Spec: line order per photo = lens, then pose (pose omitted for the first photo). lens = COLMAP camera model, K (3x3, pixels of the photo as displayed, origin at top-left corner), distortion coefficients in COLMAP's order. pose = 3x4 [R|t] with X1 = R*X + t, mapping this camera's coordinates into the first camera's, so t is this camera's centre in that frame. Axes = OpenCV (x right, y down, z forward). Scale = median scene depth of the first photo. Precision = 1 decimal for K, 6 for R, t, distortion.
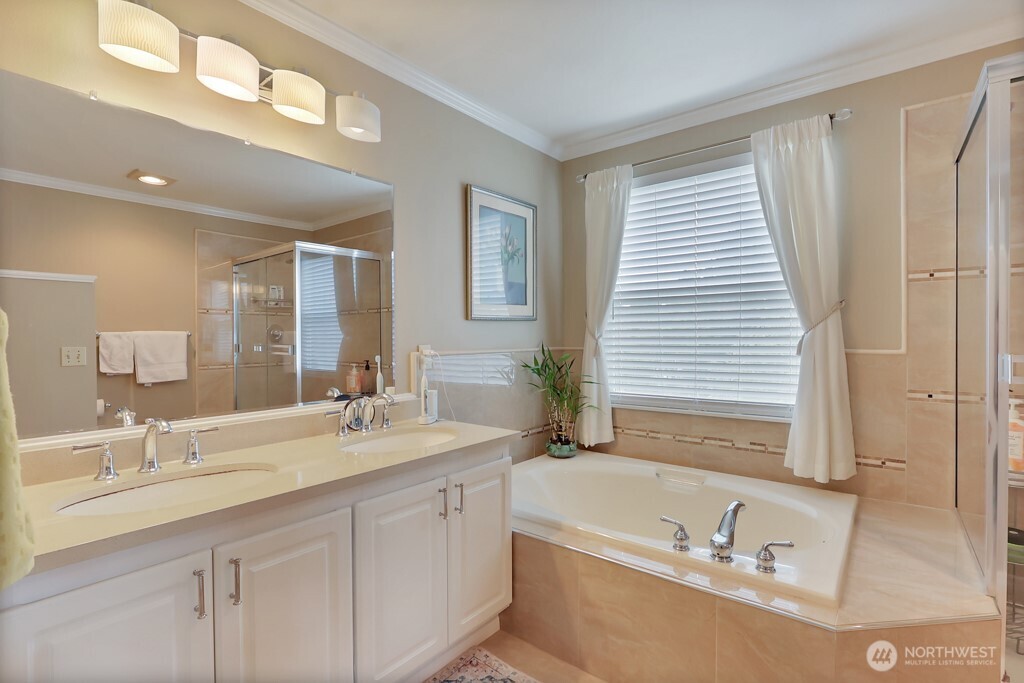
lens RADIAL K [[482.4, 0, 512.1], [0, 482.4, 341.4], [0, 0, 1]] dist [-0.018356, 0.003289]
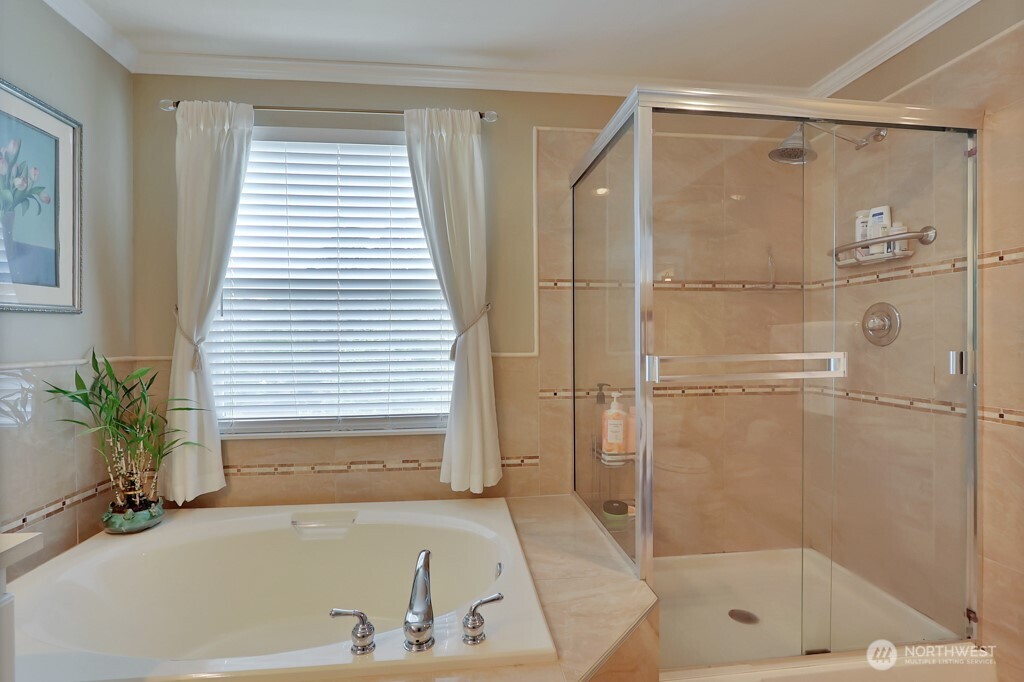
lens RADIAL K [[482.4, 0, 509.4], [0, 482.4, 342.0], [0, 0, 1]] dist [-0.018356, 0.003289]
pose [[0.710151, -0.002454, 0.704045, 0.014168], [0.008659, 0.999949, -0.005250, -0.000714], [-0.703996, 0.009825, 0.710136, 0.239633]]
